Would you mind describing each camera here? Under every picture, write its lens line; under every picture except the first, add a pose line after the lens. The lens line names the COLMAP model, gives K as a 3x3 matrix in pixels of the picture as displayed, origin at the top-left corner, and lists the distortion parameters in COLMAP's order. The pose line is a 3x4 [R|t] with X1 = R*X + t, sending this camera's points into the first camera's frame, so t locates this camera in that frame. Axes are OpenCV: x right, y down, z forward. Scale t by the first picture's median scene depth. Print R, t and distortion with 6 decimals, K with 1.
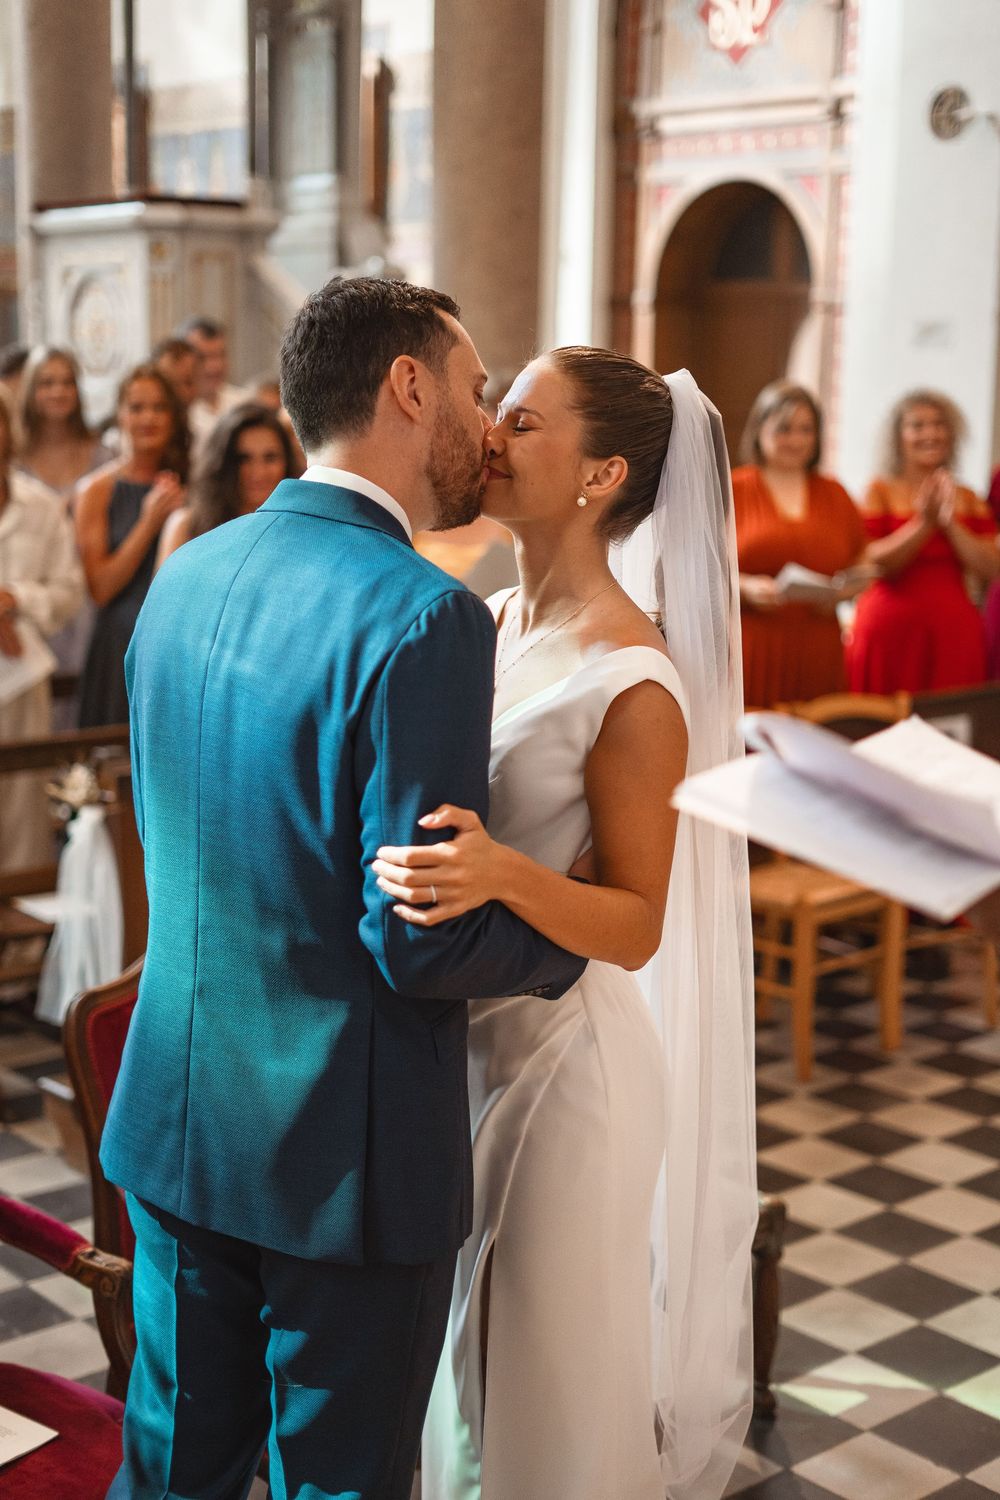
lens RADIAL K [[2162.2, 0, 502.8], [0, 2162.2, 748.3], [0, 0, 1]] dist [-0.035112, 0.000000]
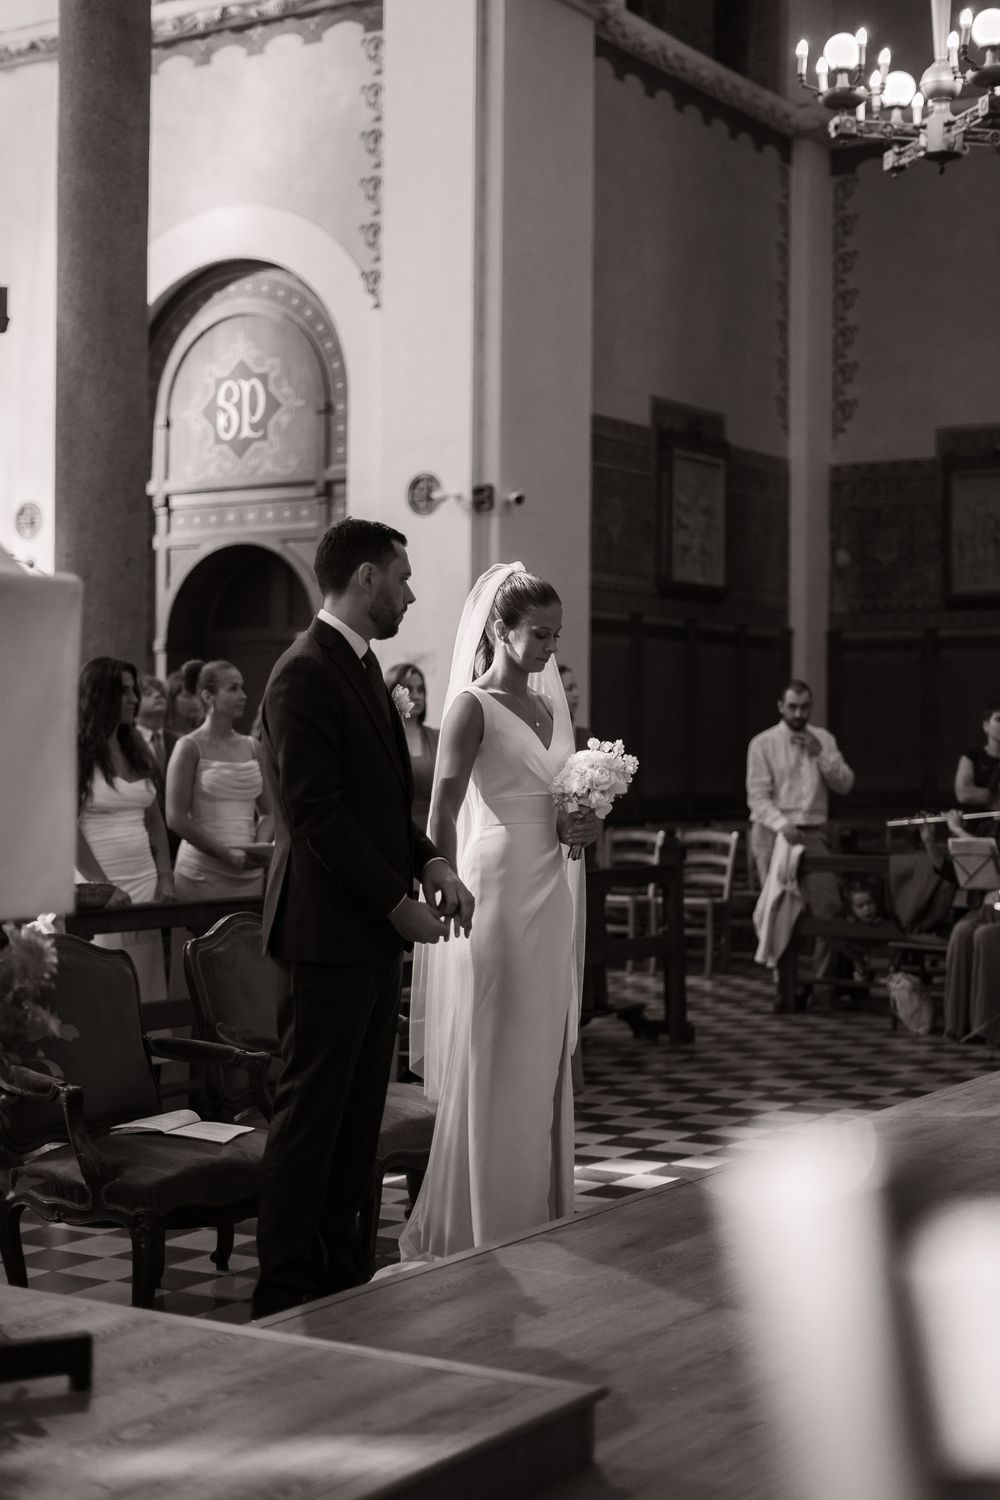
lens RADIAL K [[2162.2, 0, 502.0], [0, 2162.2, 748.1], [0, 0, 1]] dist [-0.035112, 0.000000]
pose [[0.964716, -0.009651, 0.263118, -0.078129], [0.055013, 0.984660, -0.165587, 0.062161], [-0.257483, 0.174219, 0.950447, -0.186548]]
